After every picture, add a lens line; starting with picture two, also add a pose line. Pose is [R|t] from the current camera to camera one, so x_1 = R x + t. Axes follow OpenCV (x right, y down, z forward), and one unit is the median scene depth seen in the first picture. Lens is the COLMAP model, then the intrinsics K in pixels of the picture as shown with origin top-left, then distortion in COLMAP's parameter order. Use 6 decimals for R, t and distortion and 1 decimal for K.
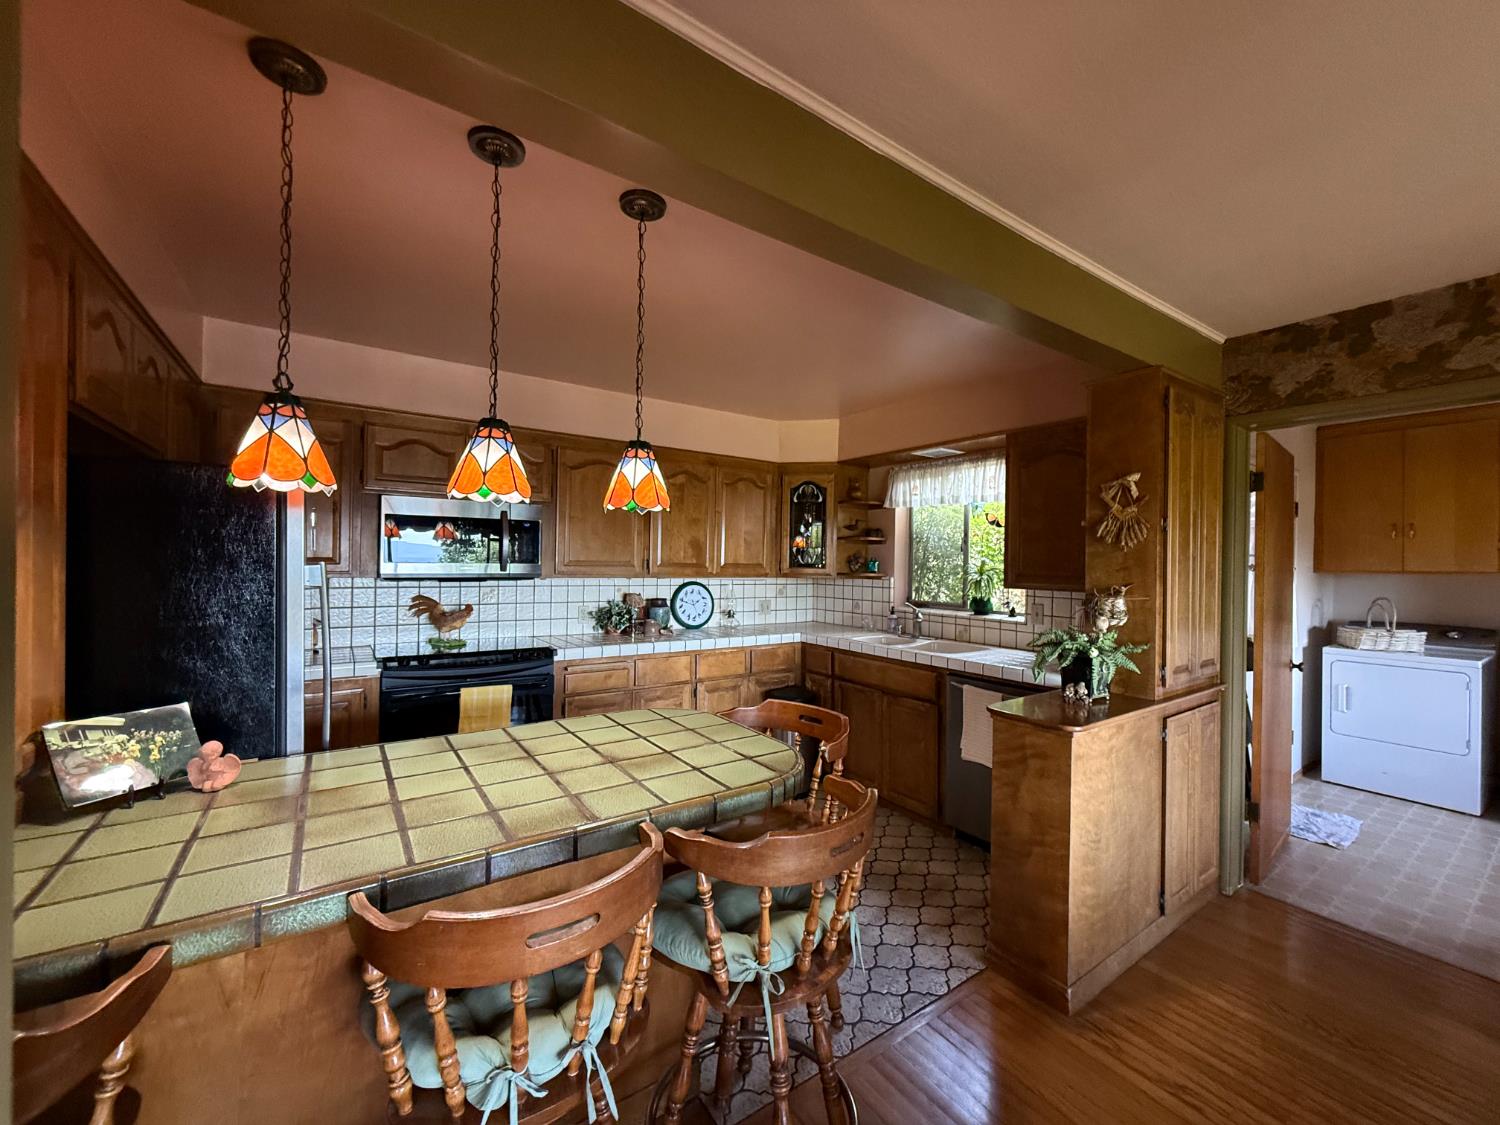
lens RADIAL K [[597.4, 0, 760.9], [0, 597.4, 565.0], [0, 0, 1]] dist [-0.002539, 0.000228]
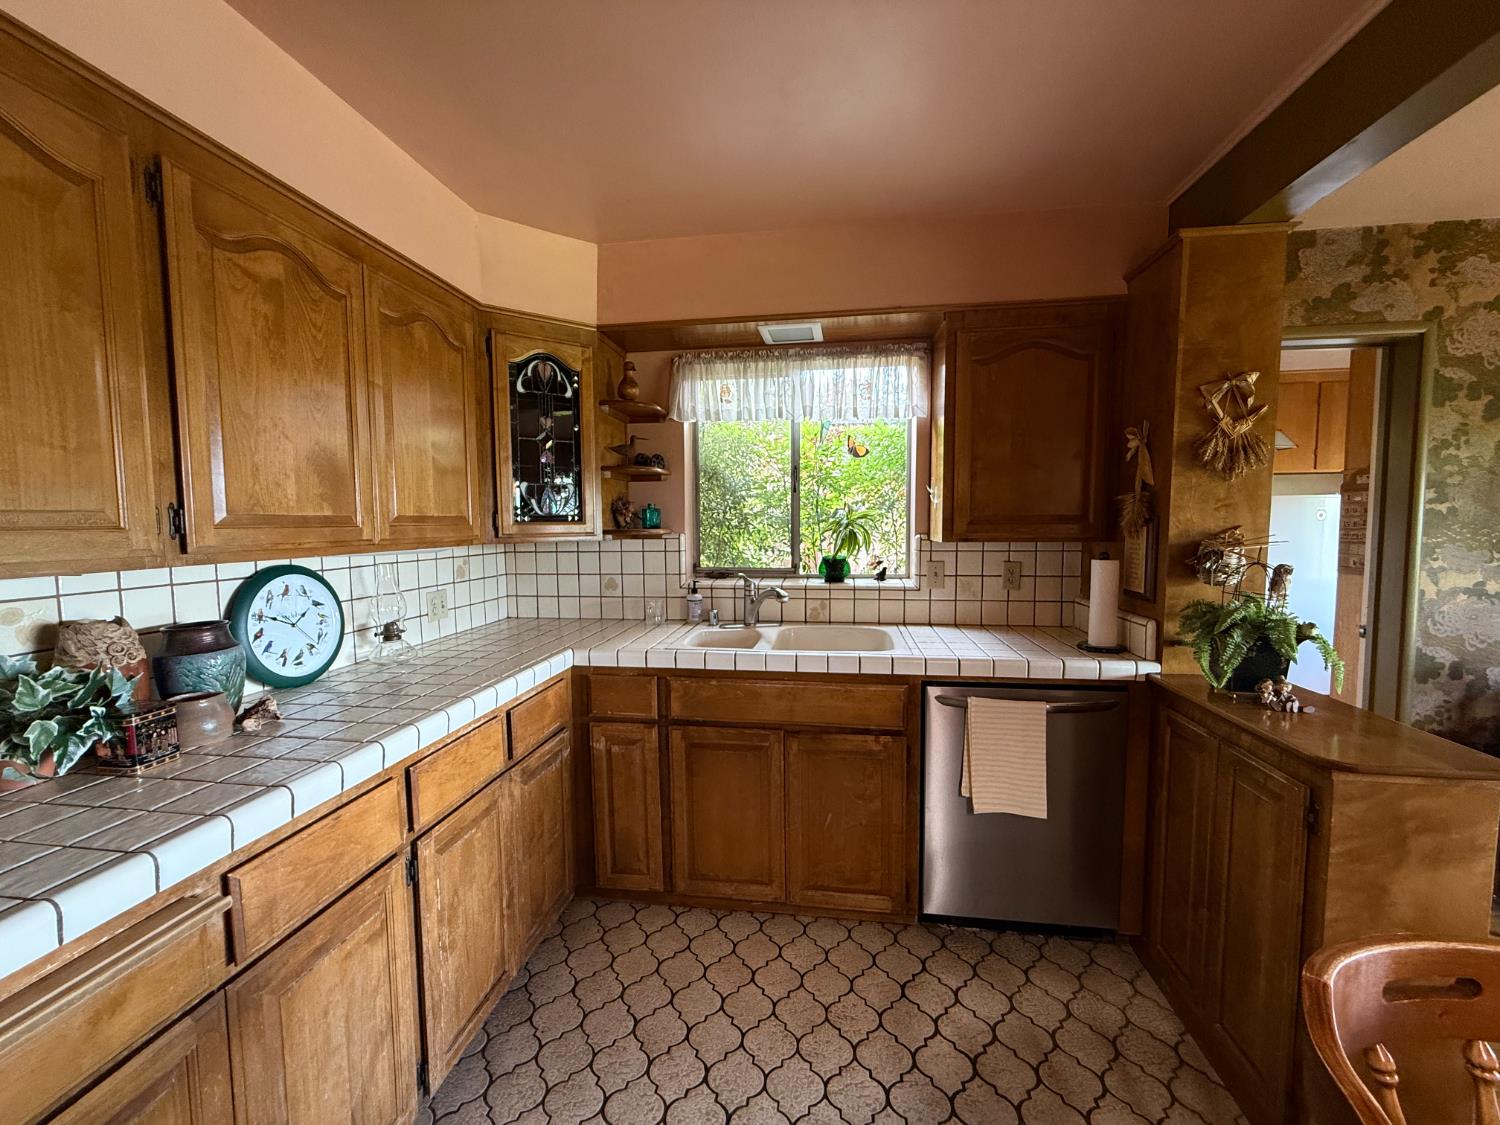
lens RADIAL K [[597.4, 0, 750.7], [0, 597.4, 566.6], [0, 0, 1]] dist [-0.002539, 0.000228]
pose [[0.693971, -0.077426, 0.715828, -0.203148], [0.022862, 0.996069, 0.085574, 0.002359], [-0.719640, -0.043020, 0.693013, 0.578138]]
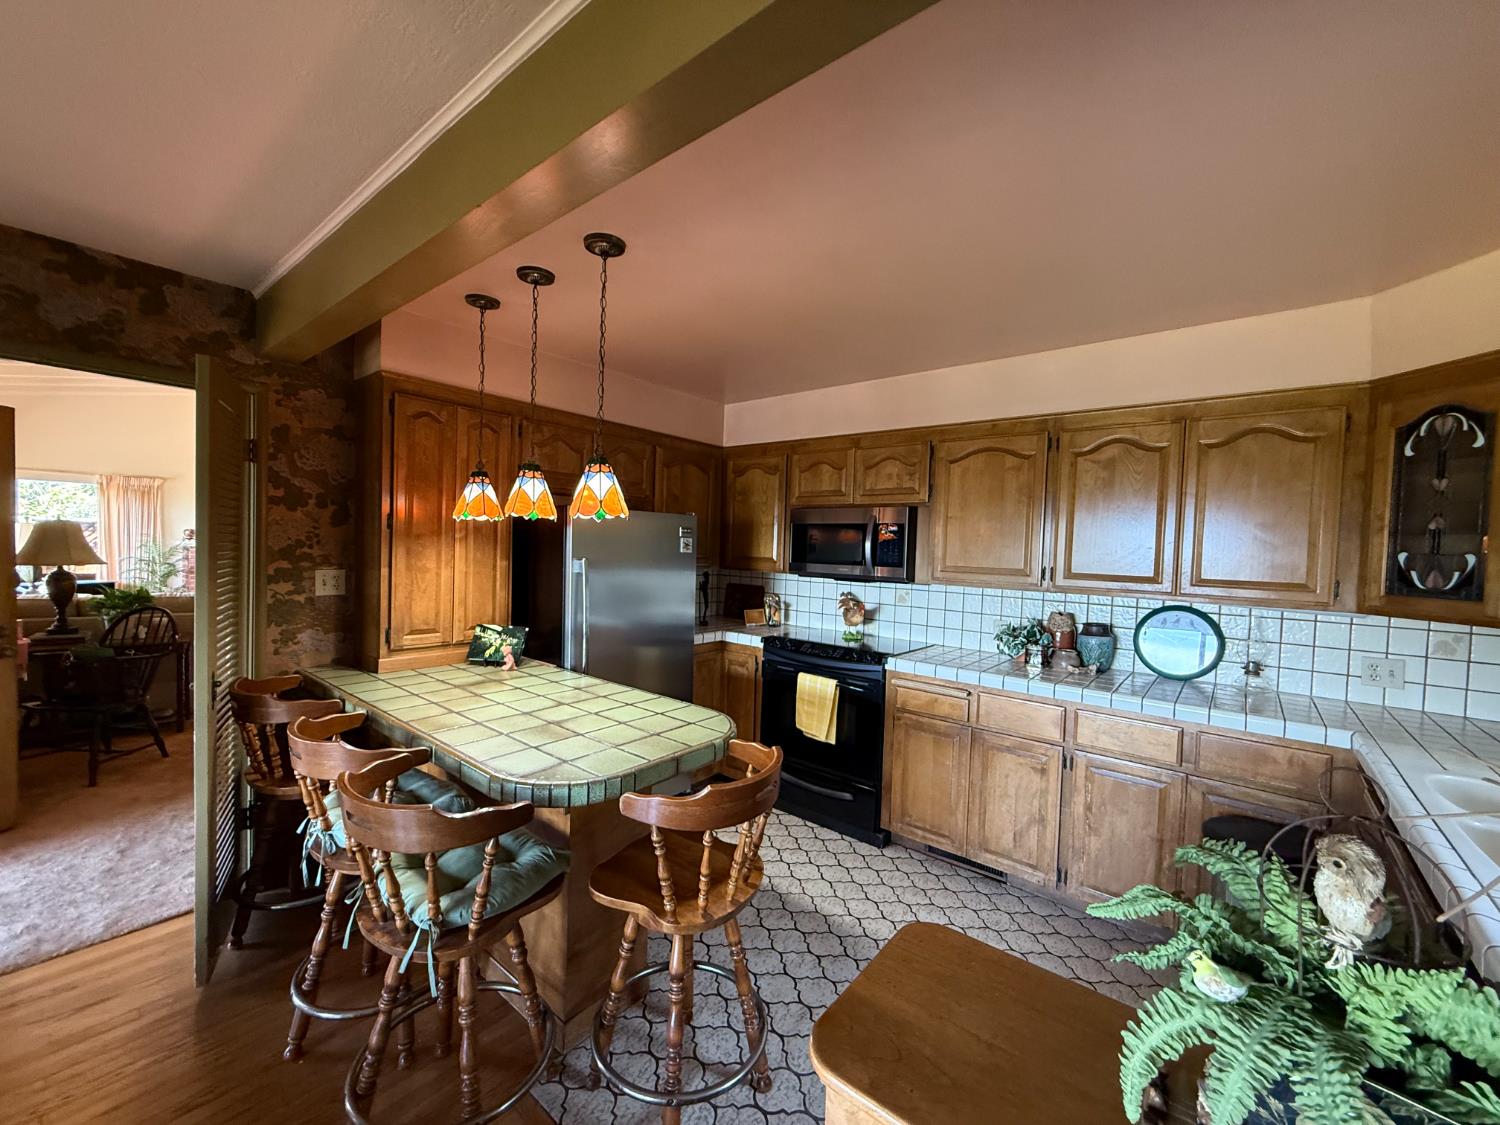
lens RADIAL K [[597.4, 0, 742.4], [0, 597.4, 561.7], [0, 0, 1]] dist [-0.002539, 0.000228]
pose [[0.258717, 0.021269, -0.965719, 0.427388], [-0.032274, 0.999390, 0.013364, -0.014275], [0.965414, 0.027710, 0.259245, 0.430739]]
